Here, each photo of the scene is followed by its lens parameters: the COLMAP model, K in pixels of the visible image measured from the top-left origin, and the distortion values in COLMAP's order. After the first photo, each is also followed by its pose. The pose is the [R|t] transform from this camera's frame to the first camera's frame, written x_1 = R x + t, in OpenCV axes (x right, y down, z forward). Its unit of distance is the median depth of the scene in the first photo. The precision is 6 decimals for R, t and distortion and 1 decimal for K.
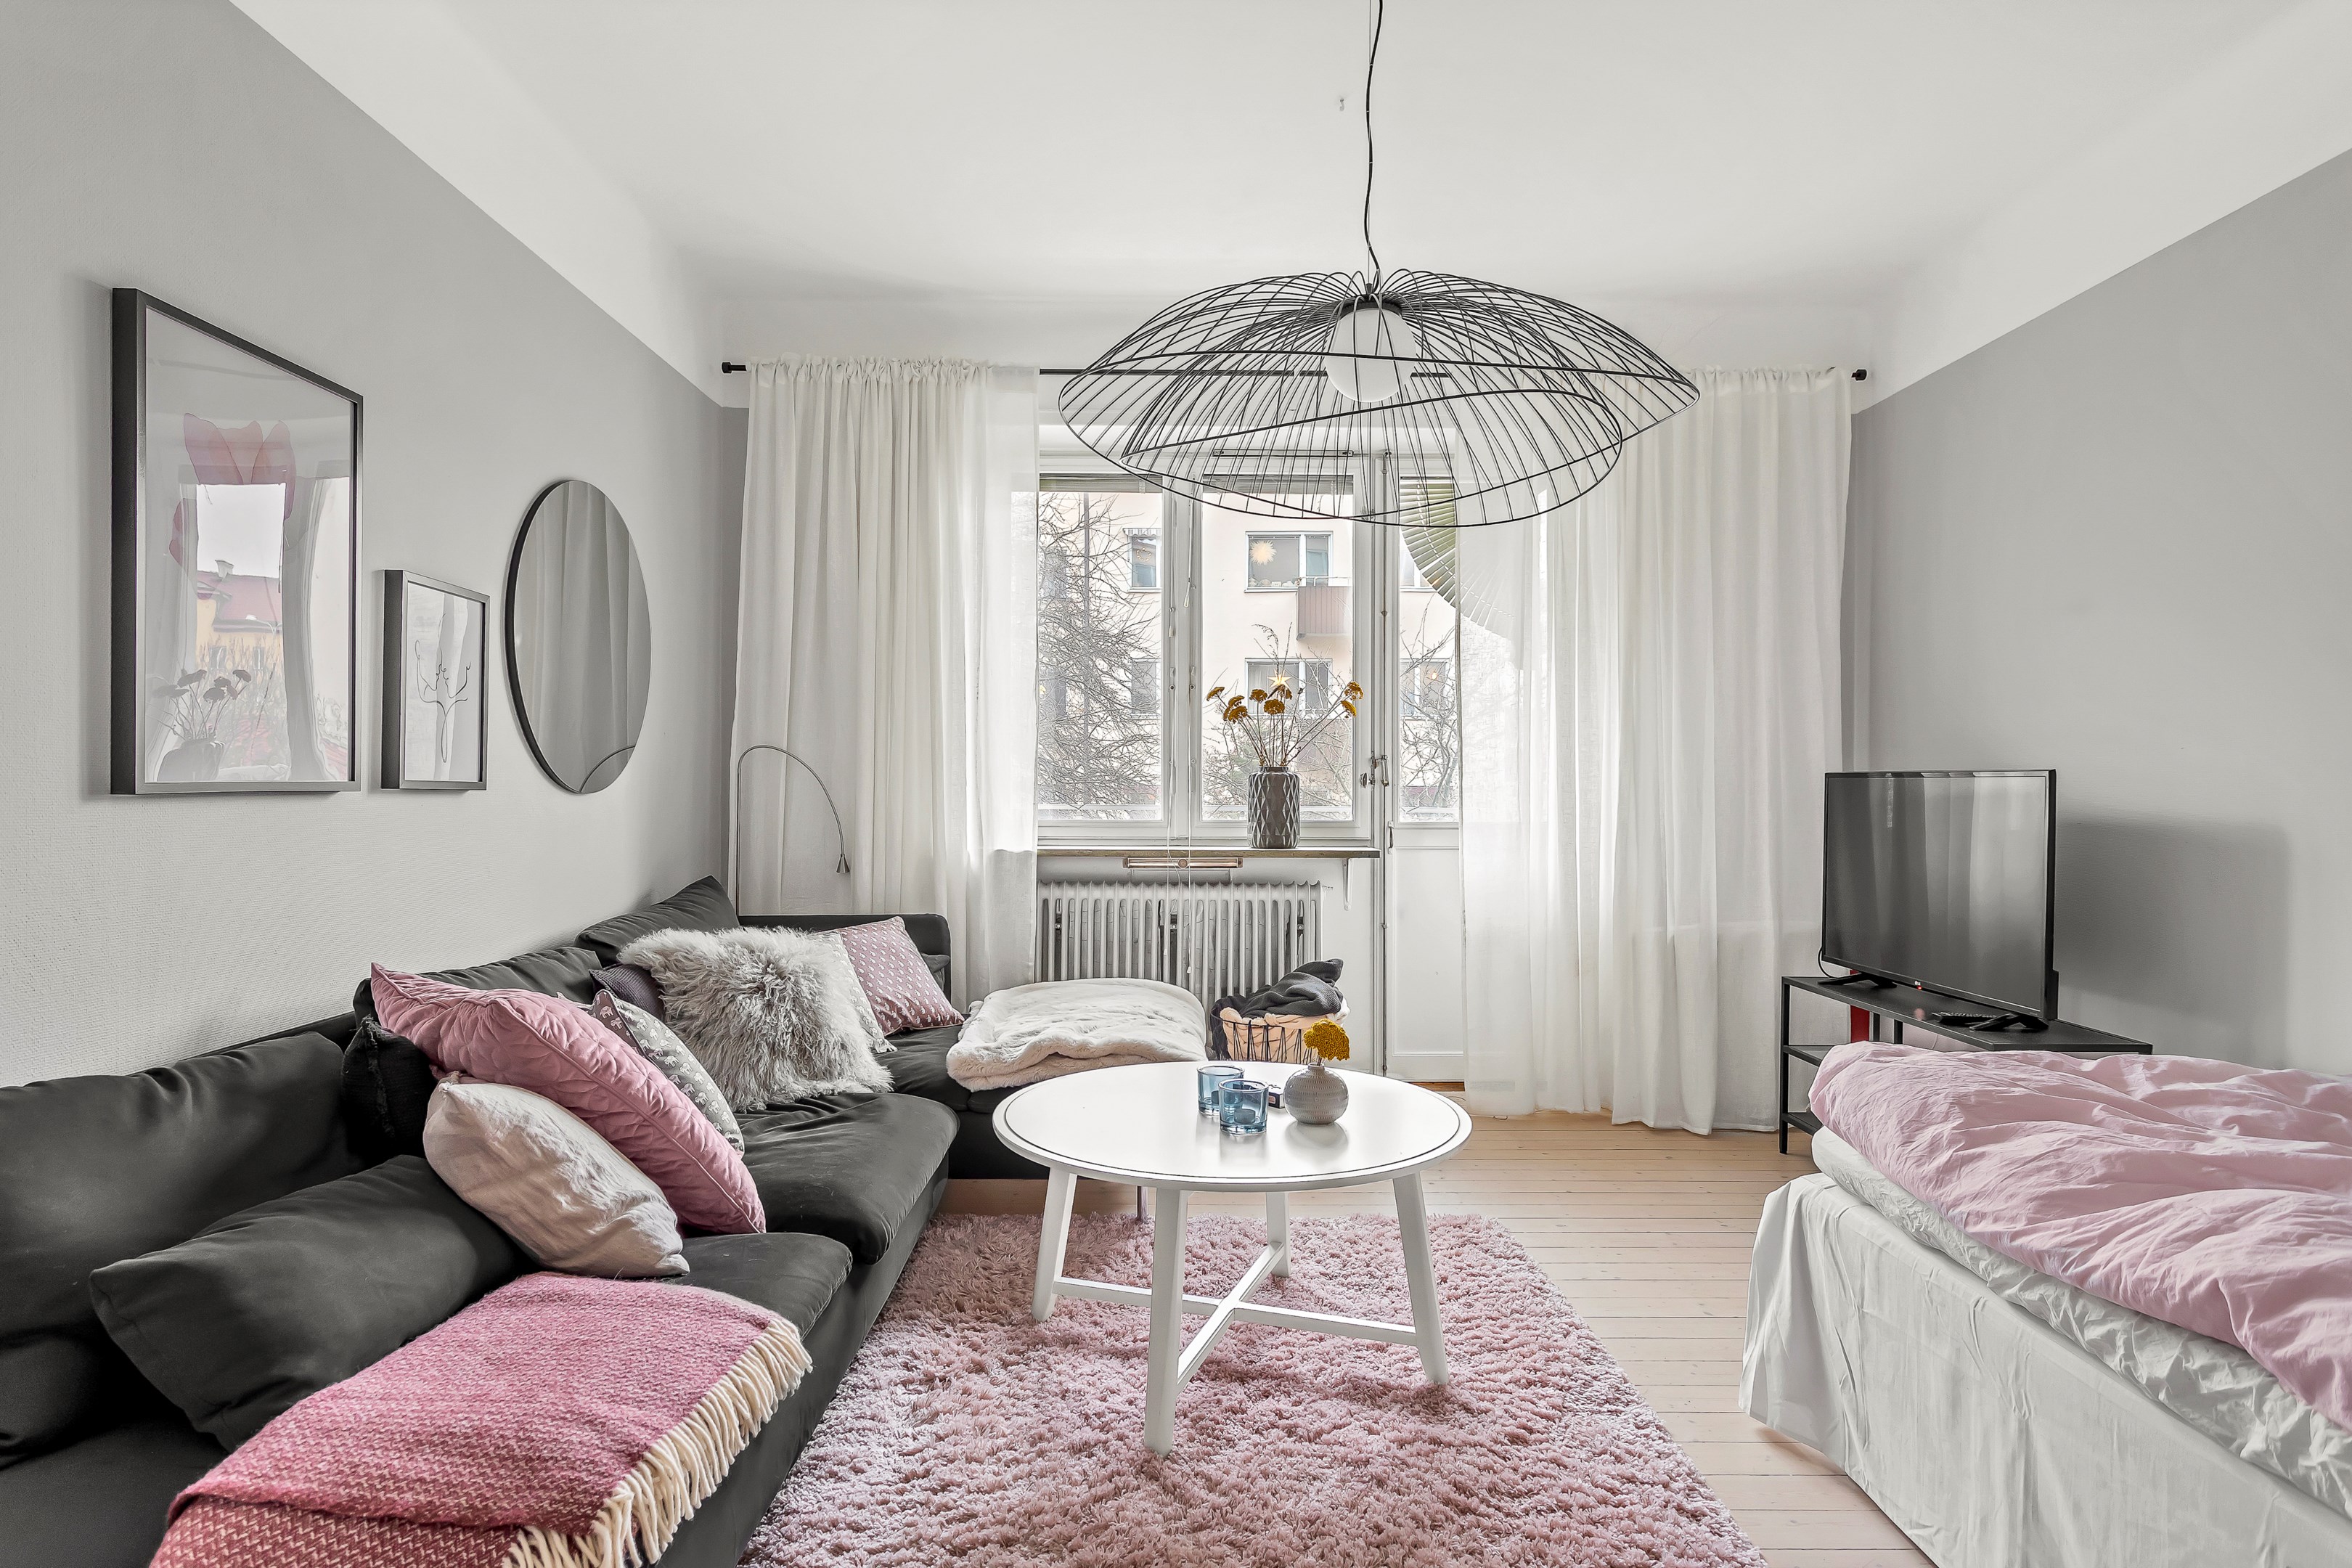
lens RADIAL K [[1281.2, 0, 1176.0], [0, 1281.2, 784.0], [0, 0, 1]] dist [-0.002176, -0.000229]
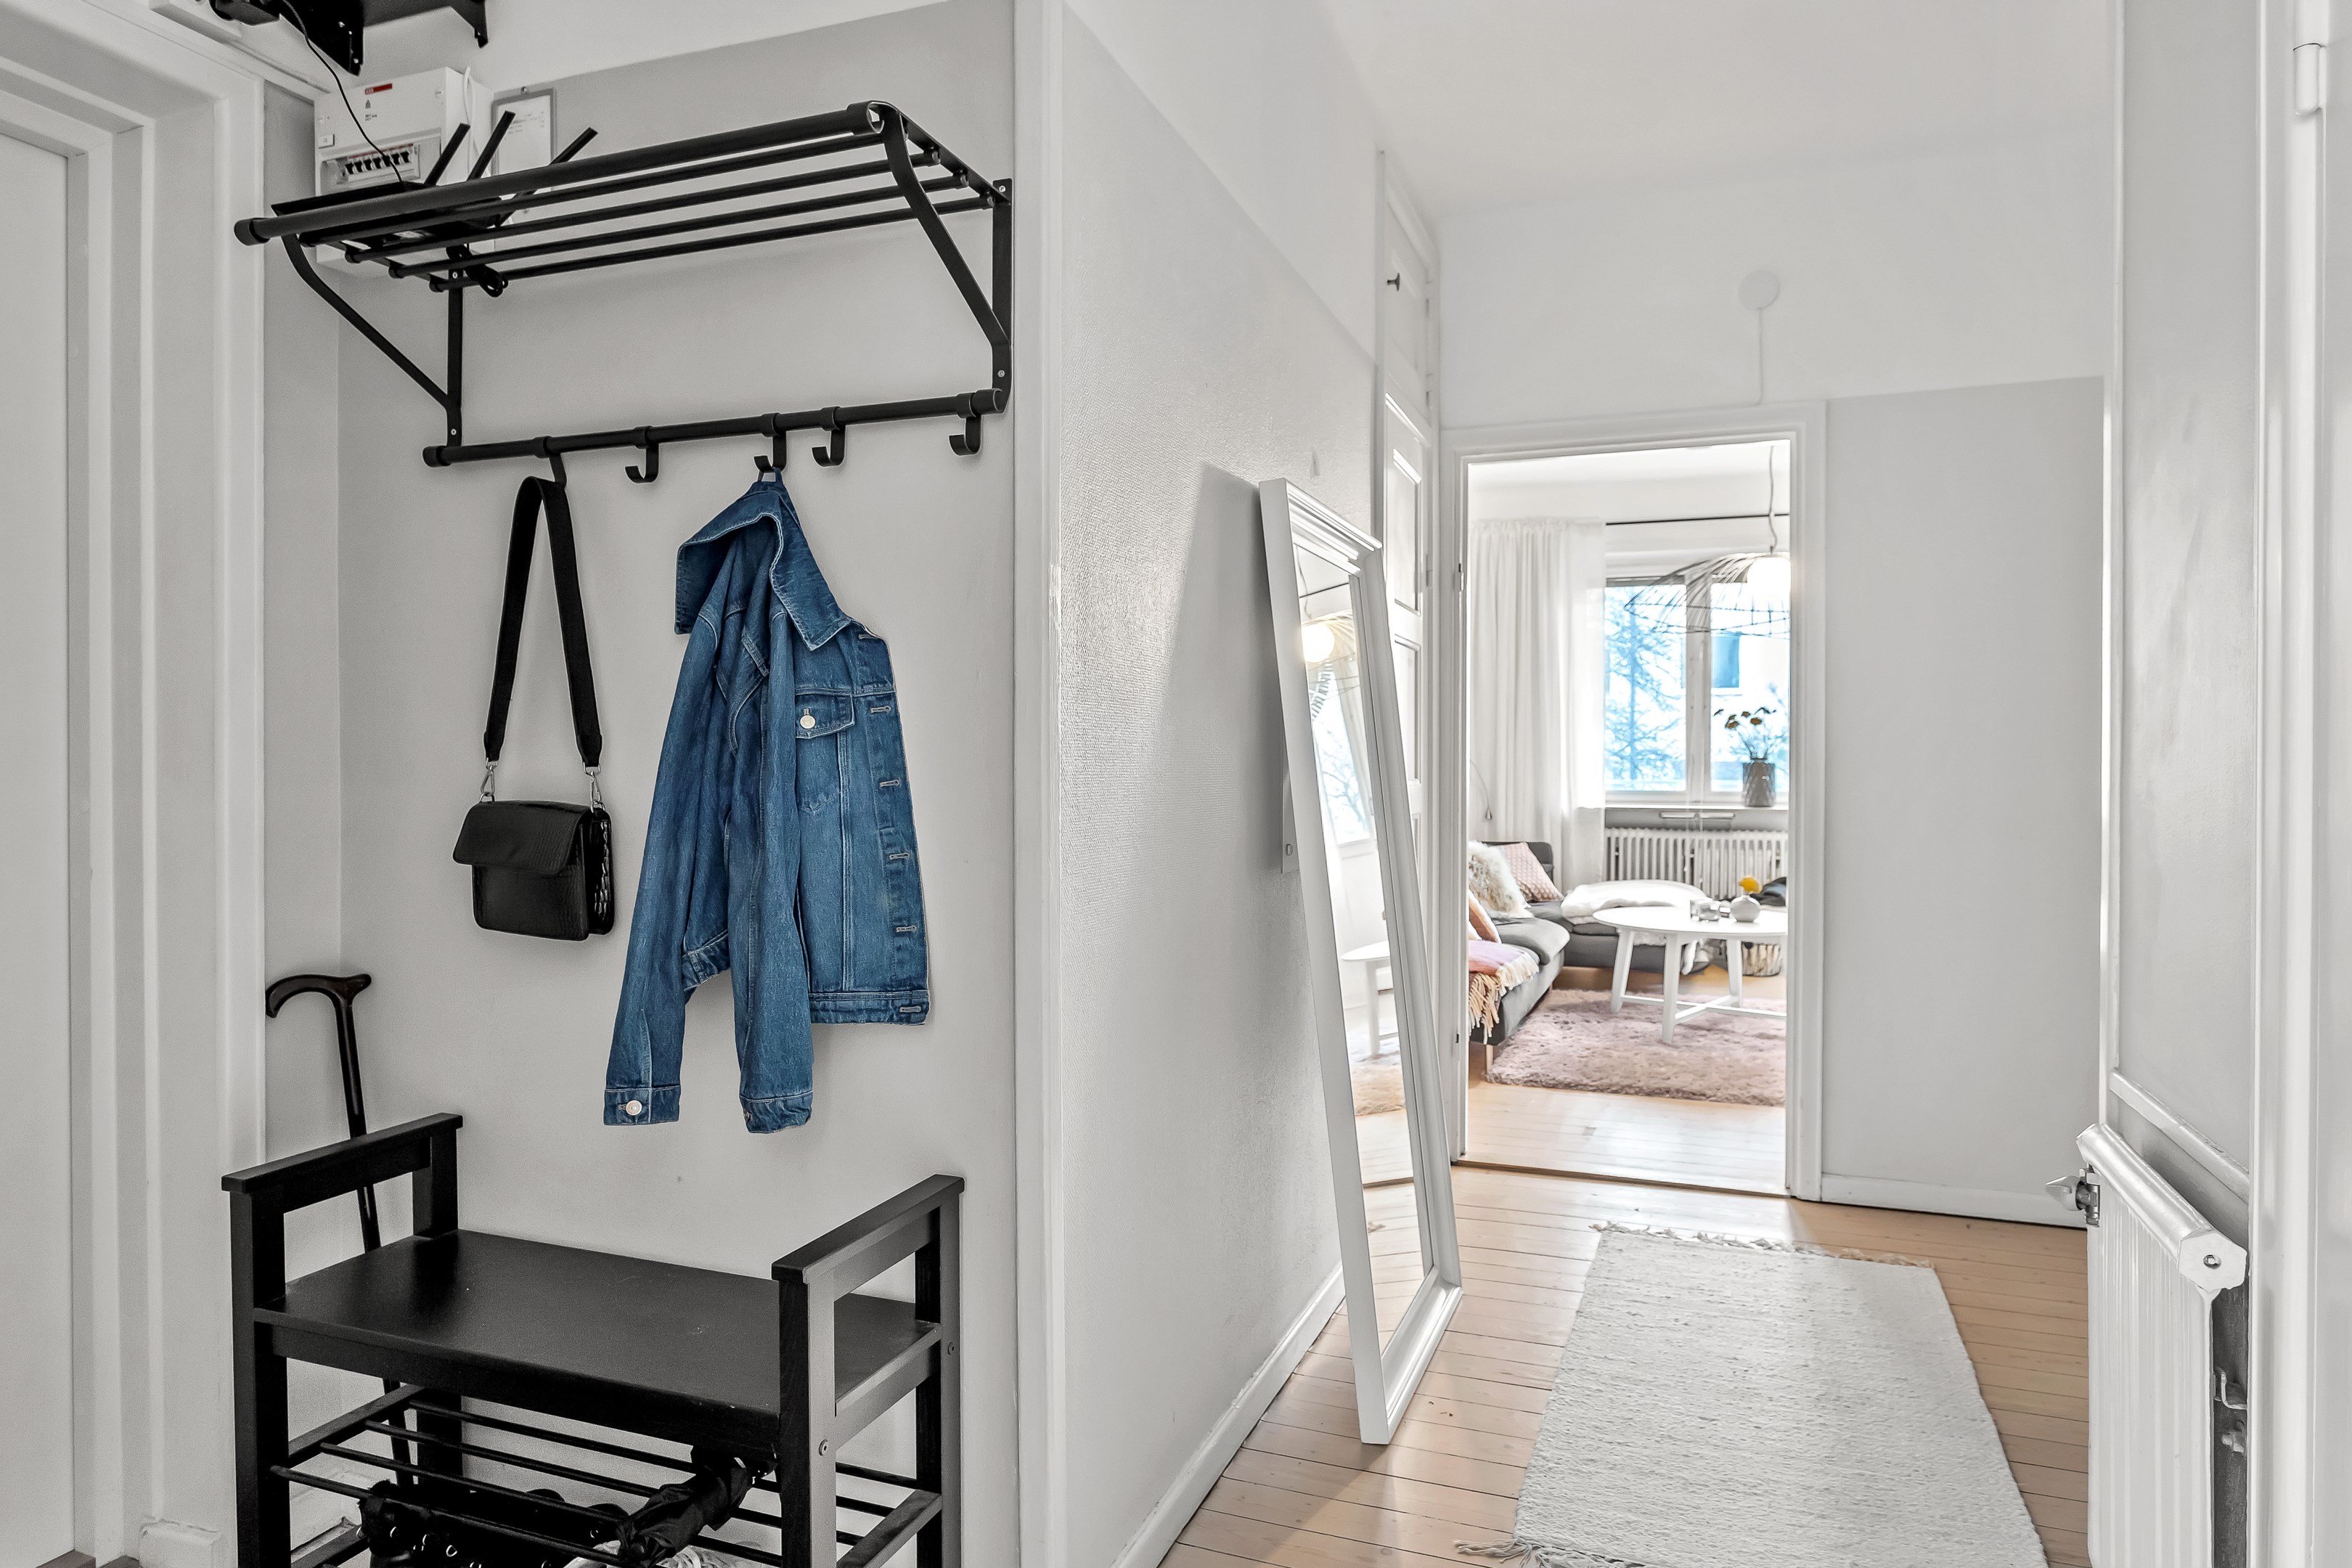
lens RADIAL K [[1412.4, 0, 1170.0], [0, 1412.4, 761.8], [0, 0, 1]] dist [0.001806, 0.000320]
pose [[0.926963, 0.001864, -0.375148, 0.058995], [-0.002250, 0.999997, -0.000591, -0.005477], [0.375145, 0.001392, 0.926965, -0.942111]]
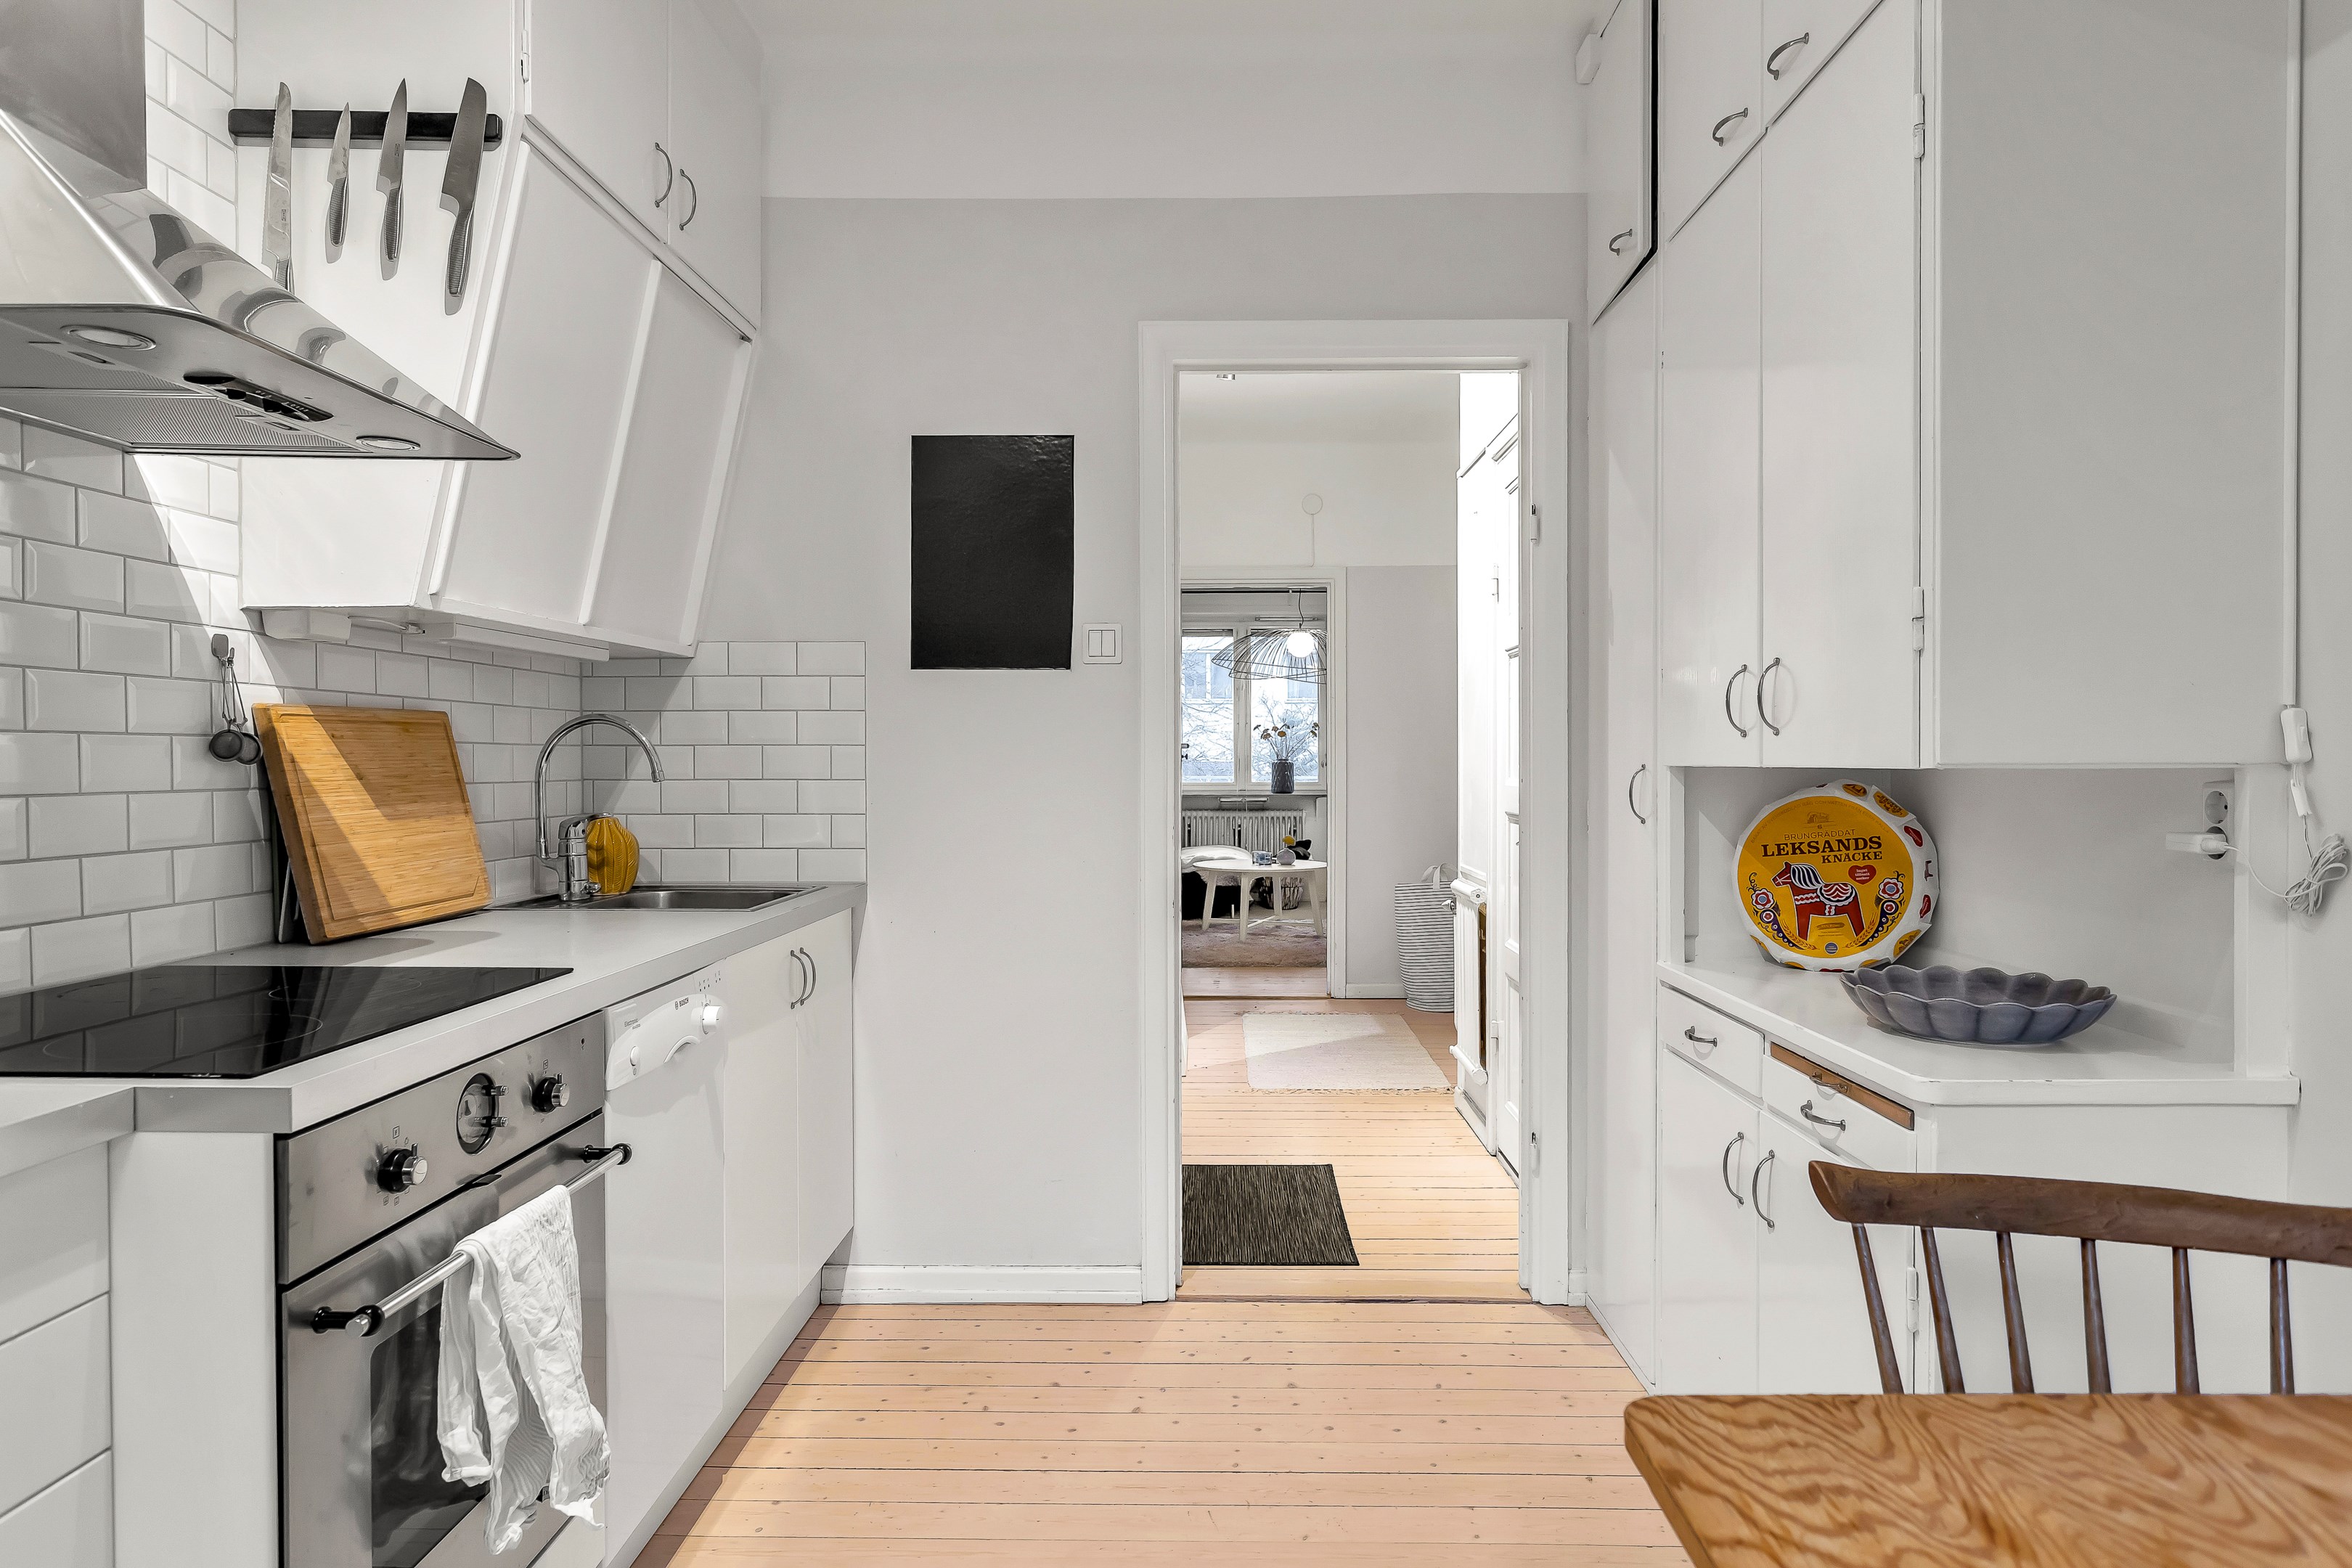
lens RADIAL K [[1412.4, 0, 1170.0], [0, 1412.4, 761.8], [0, 0, 1]] dist [0.001806, 0.000320]
pose [[0.999357, -0.001915, -0.035794, -0.036499], [0.002008, 0.999995, 0.002564, -0.015689], [0.035789, -0.002635, 0.999356, -1.591562]]
